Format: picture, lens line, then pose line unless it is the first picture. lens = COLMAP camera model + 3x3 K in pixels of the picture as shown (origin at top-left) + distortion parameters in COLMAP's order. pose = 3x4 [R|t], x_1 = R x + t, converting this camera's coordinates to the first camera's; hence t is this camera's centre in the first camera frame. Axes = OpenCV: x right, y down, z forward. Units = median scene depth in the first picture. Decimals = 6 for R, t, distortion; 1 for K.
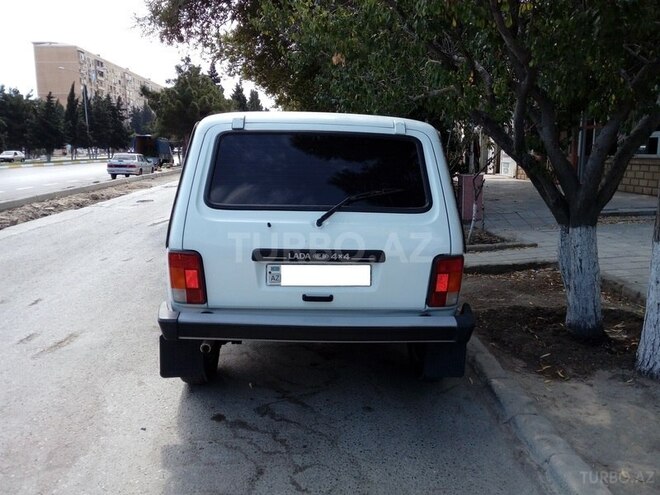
lens RADIAL K [[552.9, 0, 329.3], [0, 552.9, 232.8], [0, 0, 1]] dist [0.124353, -0.197186]
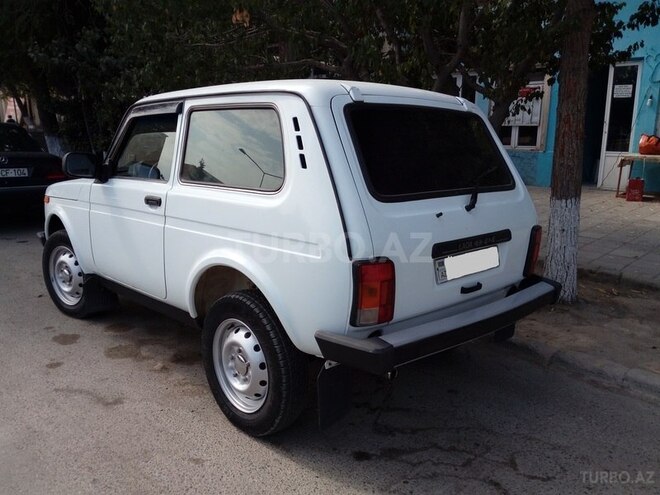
lens RADIAL K [[561.0, 0, 329.7], [0, 561.0, 234.5], [0, 0, 1]] dist [0.016142, -0.005611]
pose [[0.740063, -0.121742, 0.661427, -0.804267], [0.093291, 0.992555, 0.078307, -0.066395], [-0.666036, 0.003753, 0.745910, 0.453242]]
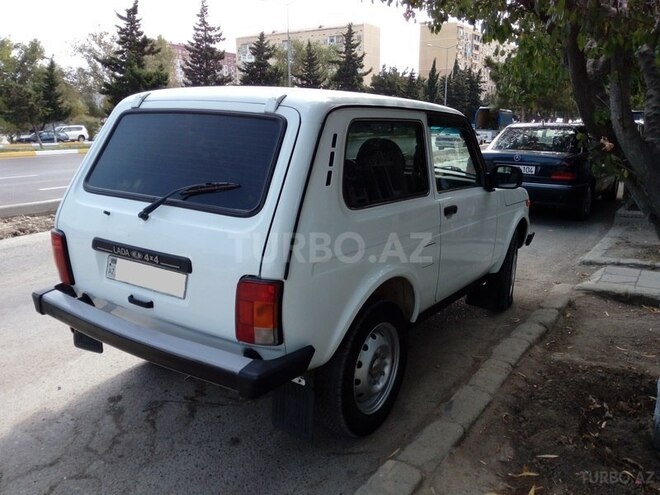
lens RADIAL K [[561.0, 0, 329.7], [0, 561.0, 234.5], [0, 0, 1]] dist [0.016142, -0.005611]
pose [[0.800184, 0.120666, -0.587490, 0.726251], [-0.090649, 0.992631, 0.080412, -0.085890], [0.592864, -0.011089, 0.805226, 0.456835]]
